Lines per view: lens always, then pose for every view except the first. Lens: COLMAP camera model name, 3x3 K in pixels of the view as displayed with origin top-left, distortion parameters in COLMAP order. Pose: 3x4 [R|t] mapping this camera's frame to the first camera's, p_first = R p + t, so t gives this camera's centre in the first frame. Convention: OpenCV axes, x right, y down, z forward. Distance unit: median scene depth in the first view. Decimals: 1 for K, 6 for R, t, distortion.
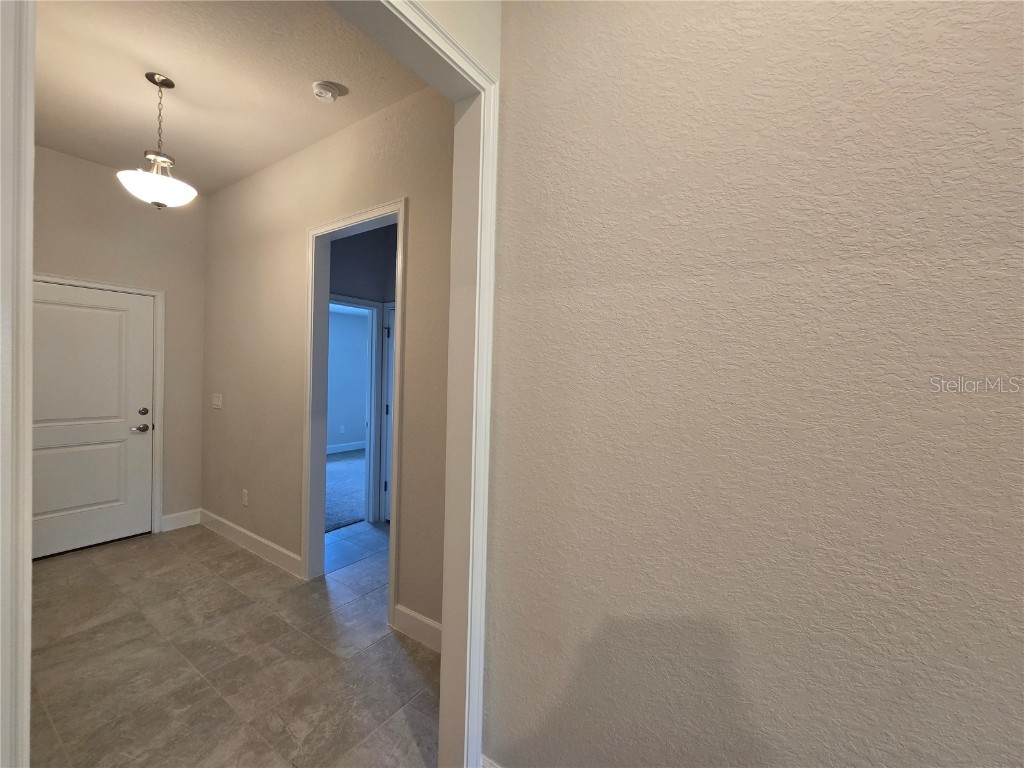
lens RADIAL K [[422.0, 0, 515.9], [0, 422.0, 377.9], [0, 0, 1]] dist [0.001958, -0.000385]
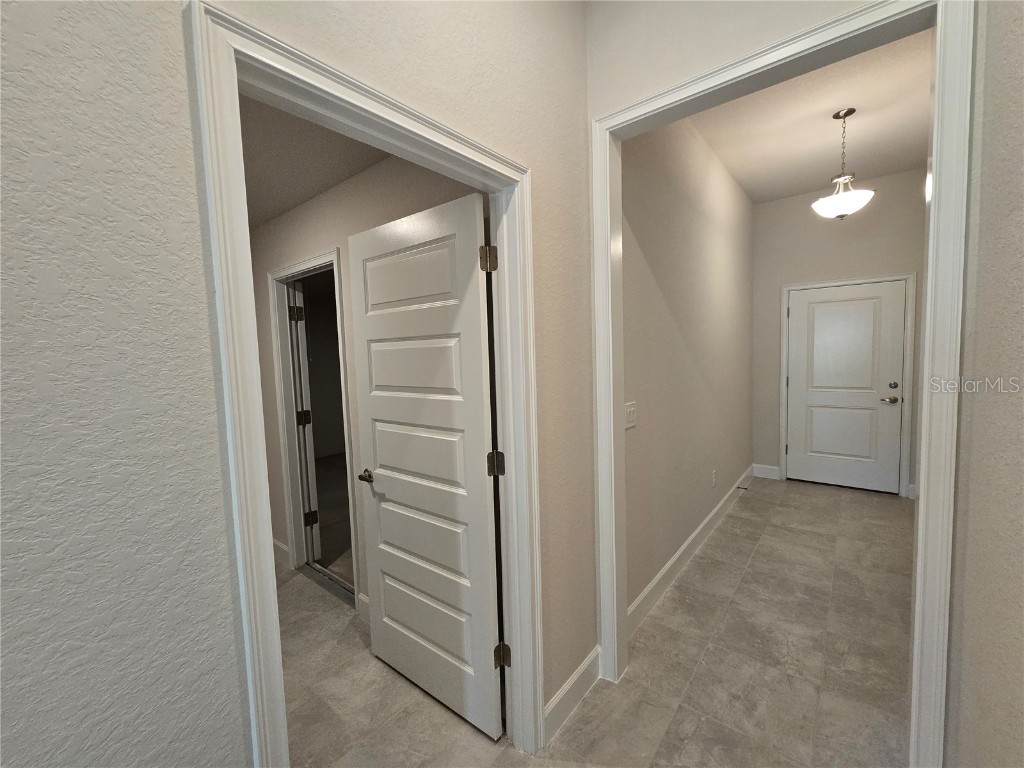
lens RADIAL K [[422.0, 0, 514.3], [0, 422.0, 382.2], [0, 0, 1]] dist [0.001958, -0.000385]
pose [[-0.076194, 0.059247, -0.995331, 0.487647], [0.006184, 0.998242, 0.058947, -0.000954], [0.997074, -0.001664, -0.076427, 0.130966]]
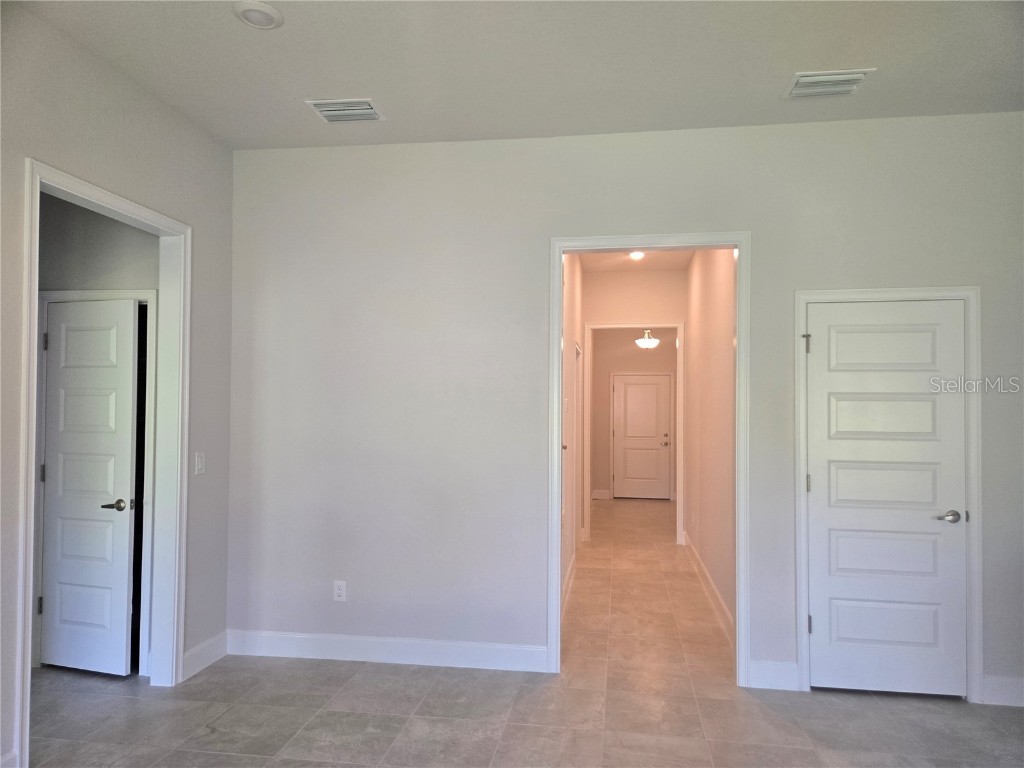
lens RADIAL K [[670.8, 0, 508.4], [0, 670.8, 392.9], [0, 0, 1]] dist [0.016063, -0.032827]
pose [[0.423614, -0.038795, -0.905012, 2.540206], [-0.025320, 0.998185, -0.054641, 0.115082], [0.905489, 0.046062, 0.421862, -1.523646]]
